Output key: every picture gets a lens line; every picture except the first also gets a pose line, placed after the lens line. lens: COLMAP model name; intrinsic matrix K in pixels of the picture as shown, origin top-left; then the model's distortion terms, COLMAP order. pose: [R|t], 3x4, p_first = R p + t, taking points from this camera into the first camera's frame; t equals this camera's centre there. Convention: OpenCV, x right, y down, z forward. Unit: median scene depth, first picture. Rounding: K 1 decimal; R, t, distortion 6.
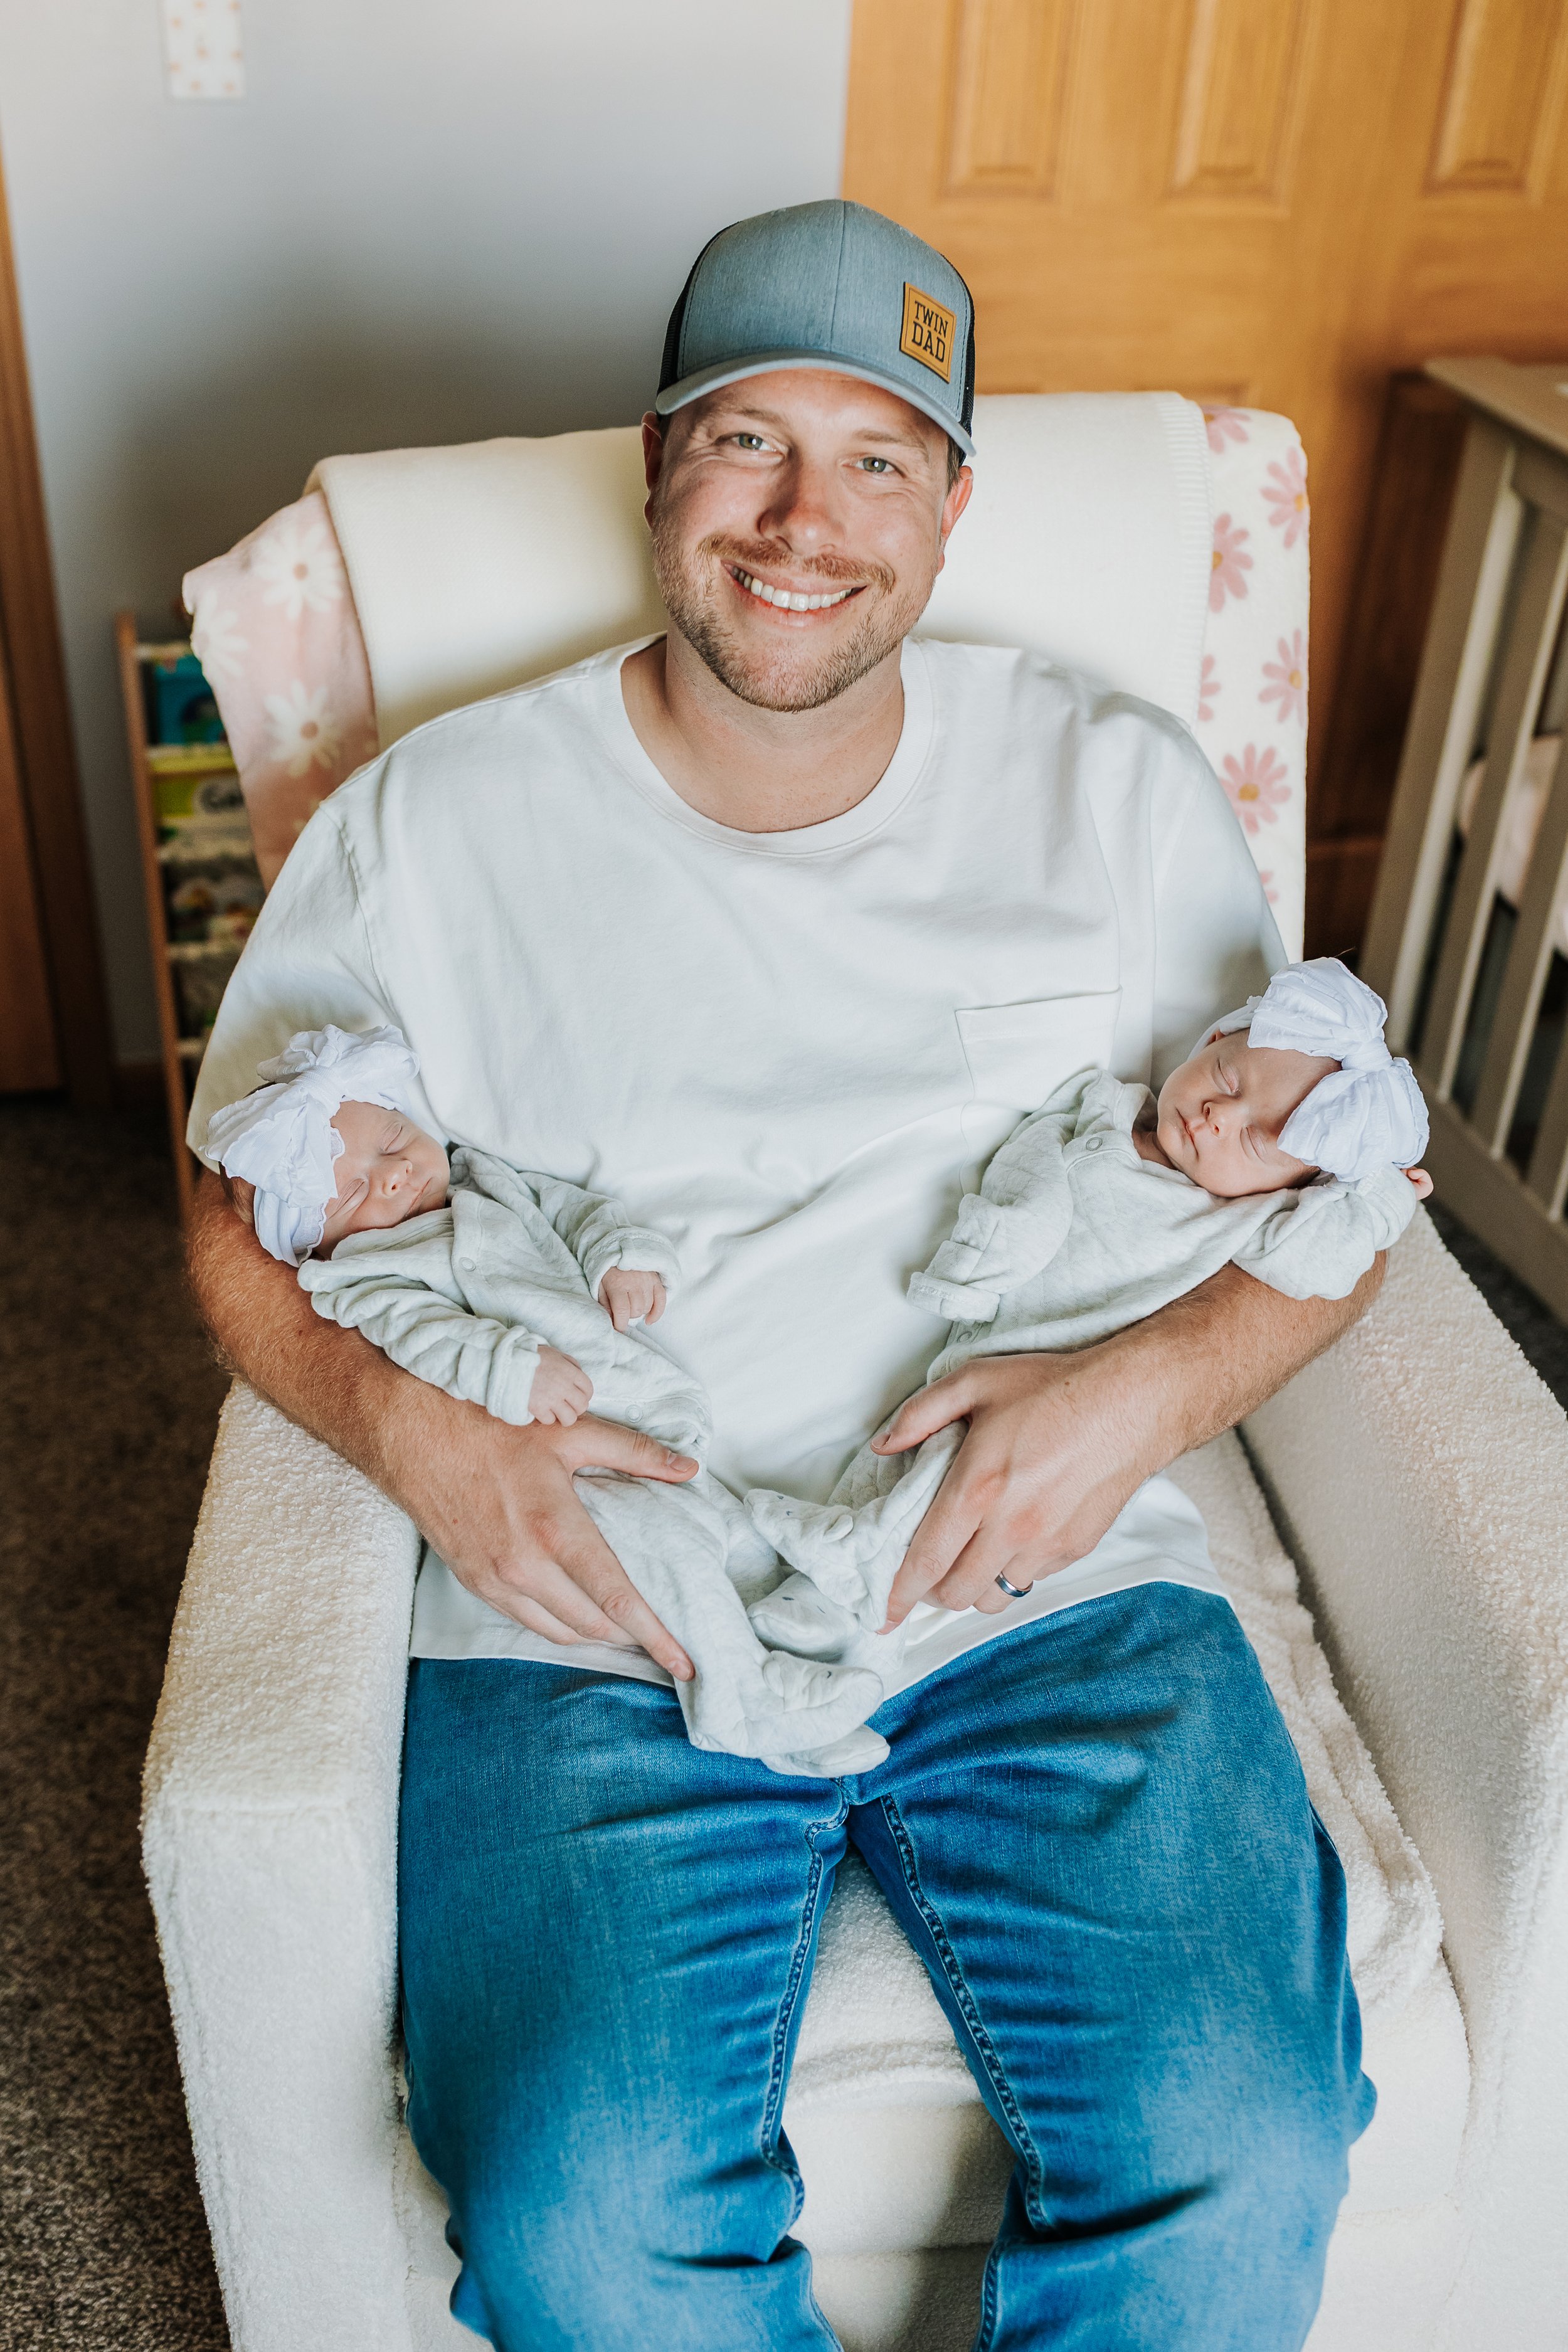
lens RADIAL K [[2280.7, 0, 784.0], [0, 2280.7, 1176.0], [0, 0, 1]] dist [0.102621, -0.016655]
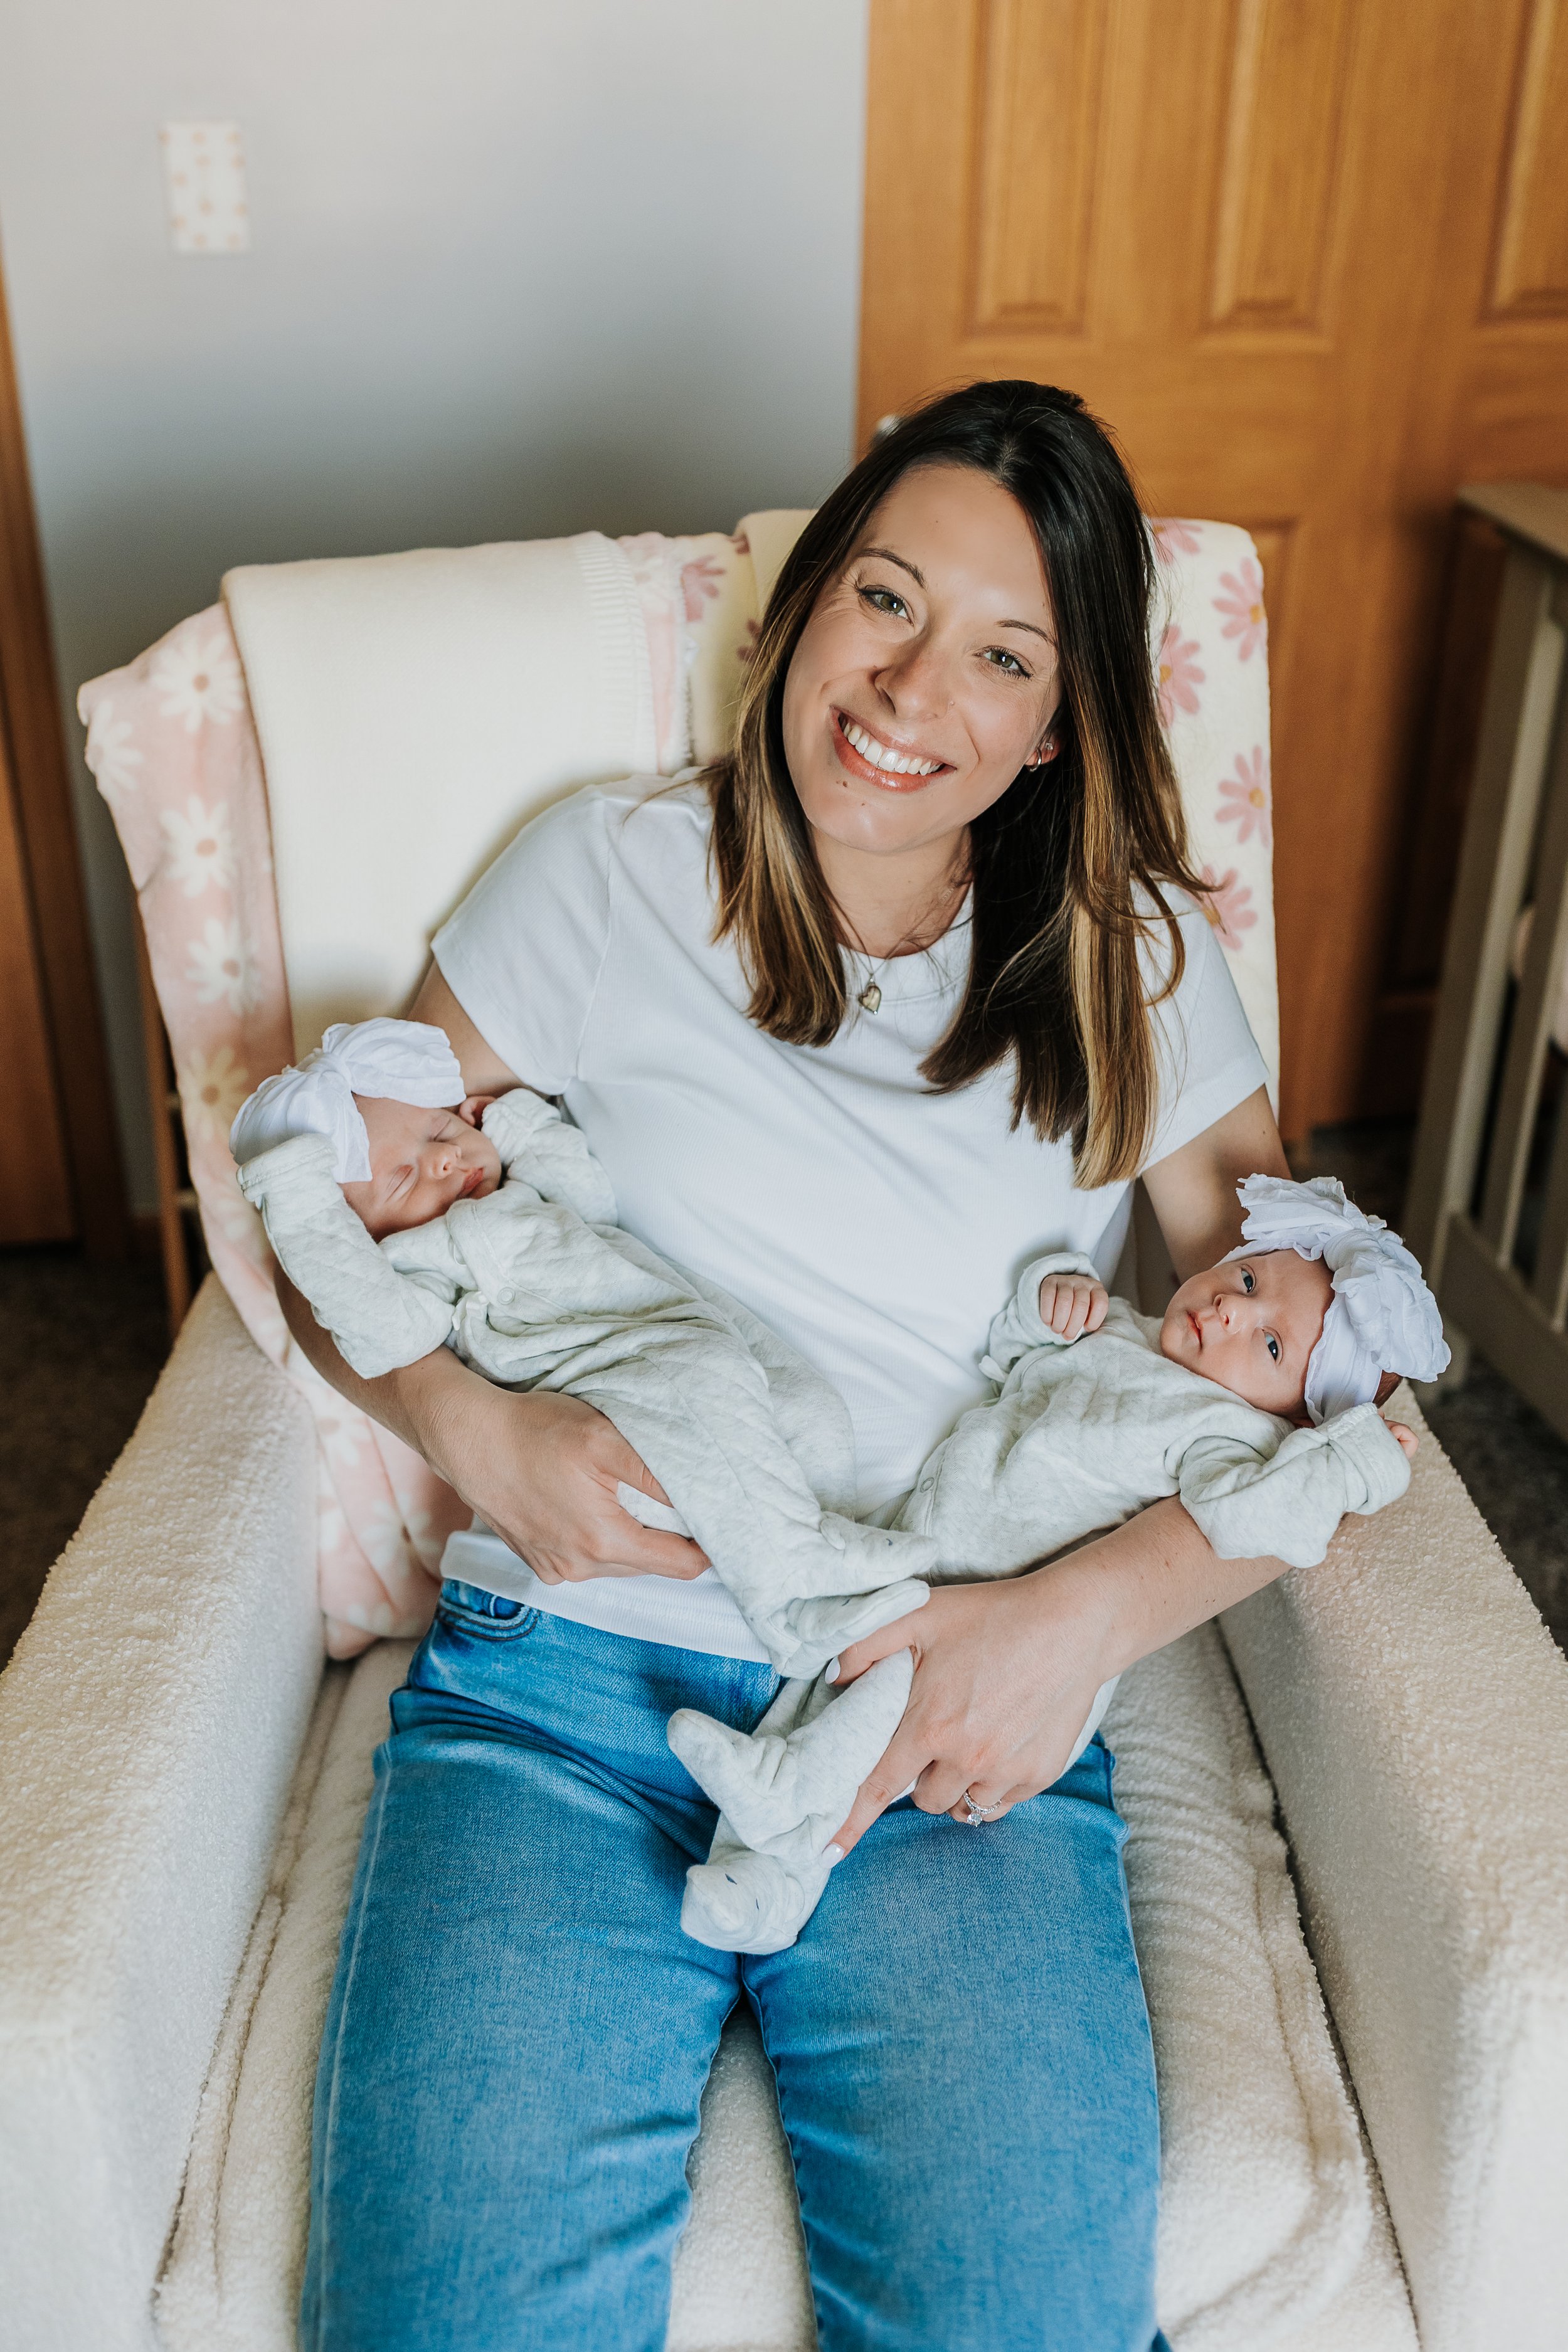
lens RADIAL K [[2280.7, 0, 784.0], [0, 2280.7, 1176.0], [0, 0, 1]] dist [0.102621, -0.016655]
pose [[0.996423, 0.008823, -0.084043, 0.123067], [-0.015203, 0.997024, -0.075583, 0.007154], [0.083126, 0.076590, 0.993591, 0.089630]]
